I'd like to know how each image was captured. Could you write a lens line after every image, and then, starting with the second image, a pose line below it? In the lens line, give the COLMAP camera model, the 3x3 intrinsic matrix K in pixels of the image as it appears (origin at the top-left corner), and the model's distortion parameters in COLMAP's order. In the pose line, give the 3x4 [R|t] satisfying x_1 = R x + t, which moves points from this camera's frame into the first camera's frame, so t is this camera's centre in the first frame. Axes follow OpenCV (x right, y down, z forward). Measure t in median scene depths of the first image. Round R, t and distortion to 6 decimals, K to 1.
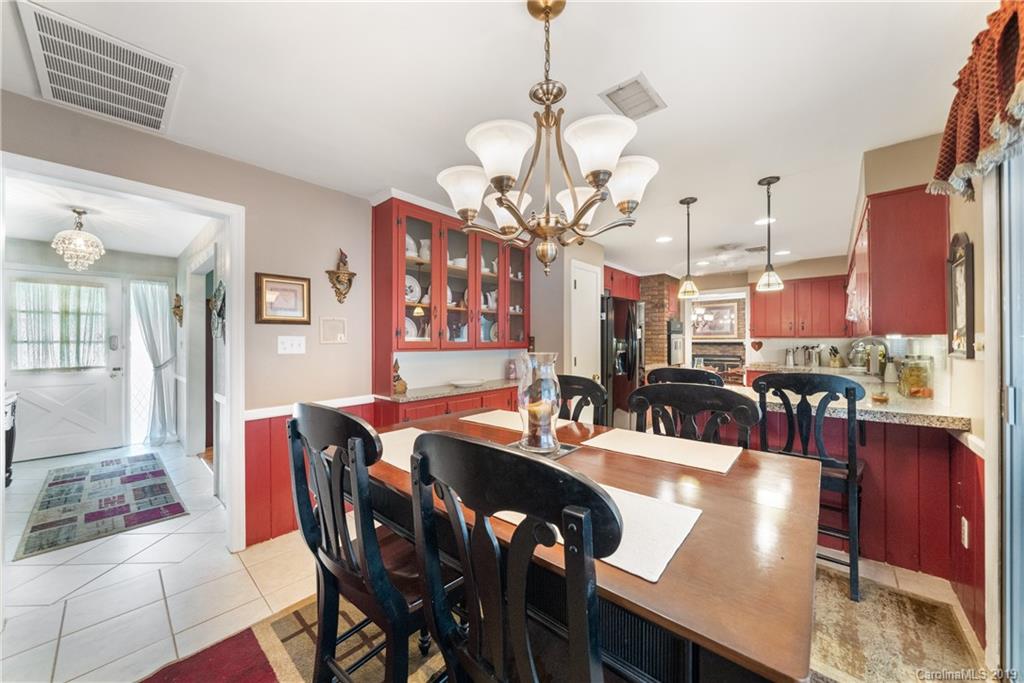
lens RADIAL K [[360.2, 0, 511.1], [0, 360.2, 340.6], [0, 0, 1]] dist [-0.001622, -0.000266]
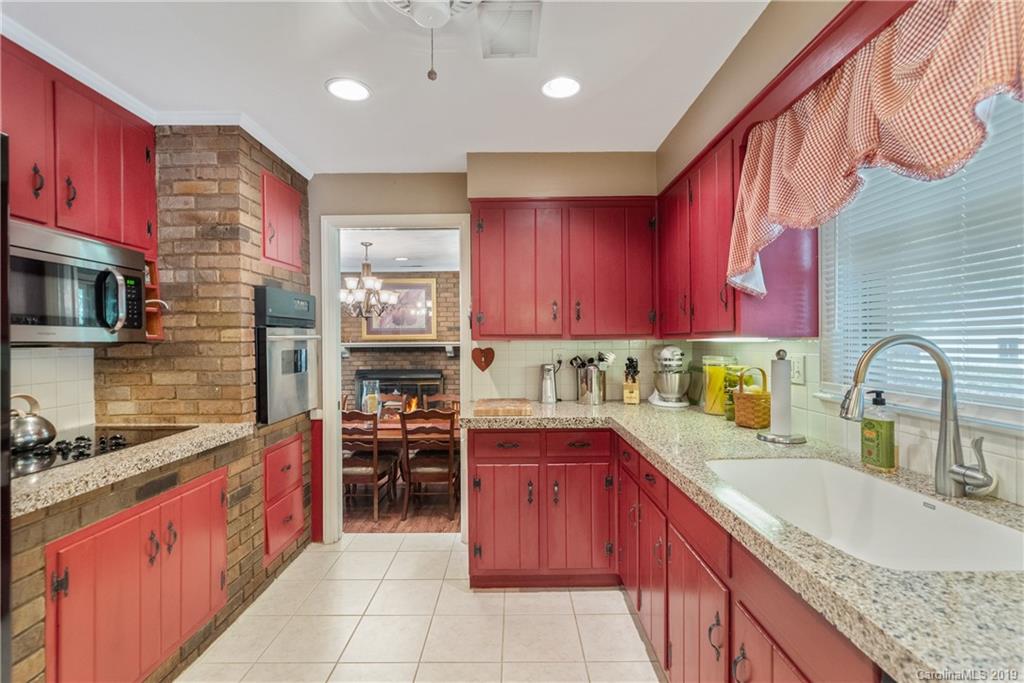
lens RADIAL K [[482.1, 0, 505.1], [0, 482.1, 343.7], [0, 0, 1]] dist [0.002922, 0.000463]
pose [[0.757202, -0.006028, 0.653153, 0.355142], [0.005257, 0.999981, 0.003134, -0.003728], [-0.653160, 0.001061, 0.757219, 0.590048]]
